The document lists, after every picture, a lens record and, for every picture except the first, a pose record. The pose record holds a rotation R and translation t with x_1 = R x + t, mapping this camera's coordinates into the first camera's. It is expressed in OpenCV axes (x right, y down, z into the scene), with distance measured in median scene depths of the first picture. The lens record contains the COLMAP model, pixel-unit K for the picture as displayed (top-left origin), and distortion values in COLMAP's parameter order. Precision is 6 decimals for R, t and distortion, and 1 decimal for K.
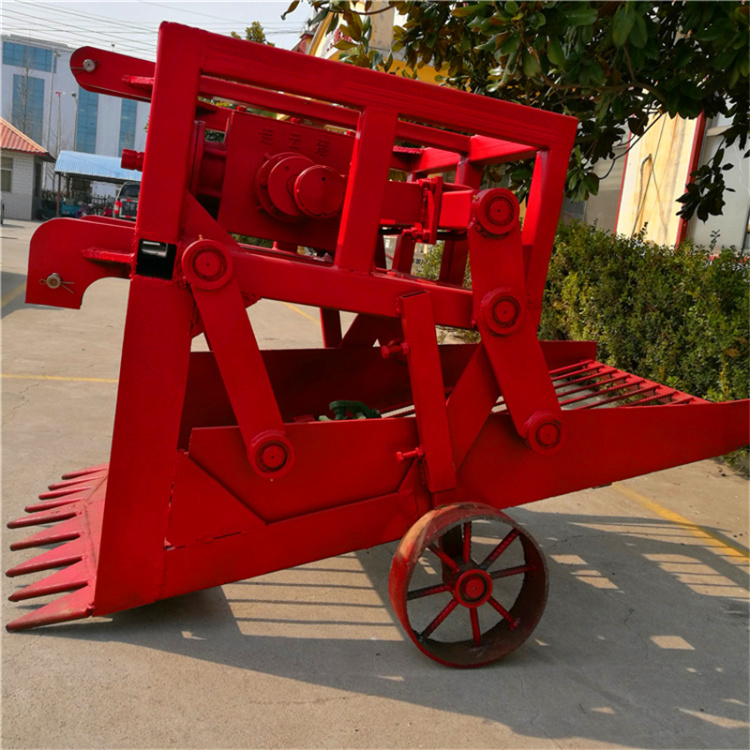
lens RADIAL K [[820.7, 0, 374.9], [0, 820.7, 386.8], [0, 0, 1]] dist [-0.002425, 0.000823]
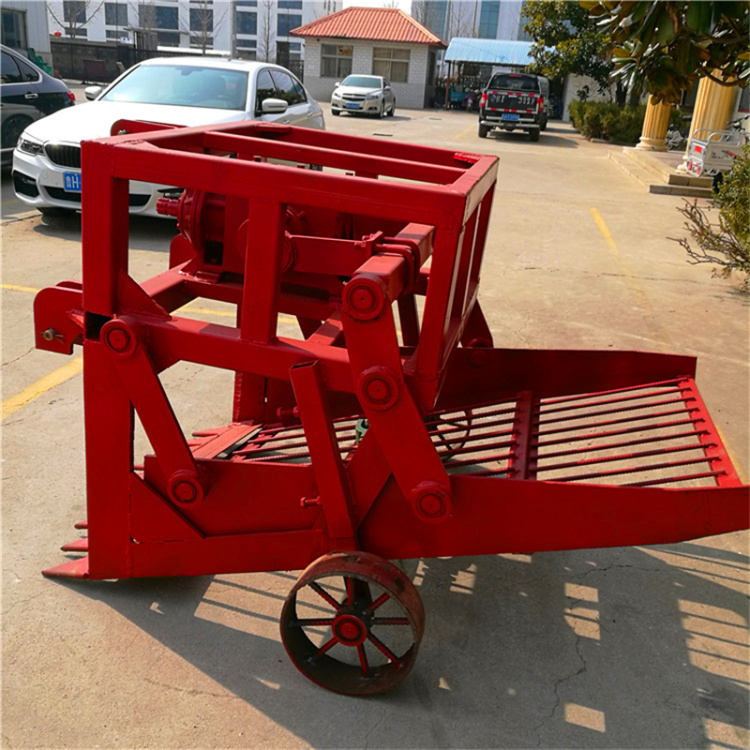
lens RADIAL K [[805.8, 0, 375.0], [0, 805.8, 375.0], [0, 0, 1]] dist [-0.018425, 0.019259]
pose [[0.887120, 0.107303, -0.448893, 0.446364], [-0.043369, 0.987676, 0.150386, -0.192389], [0.459497, -0.113943, 0.880840, 0.070989]]
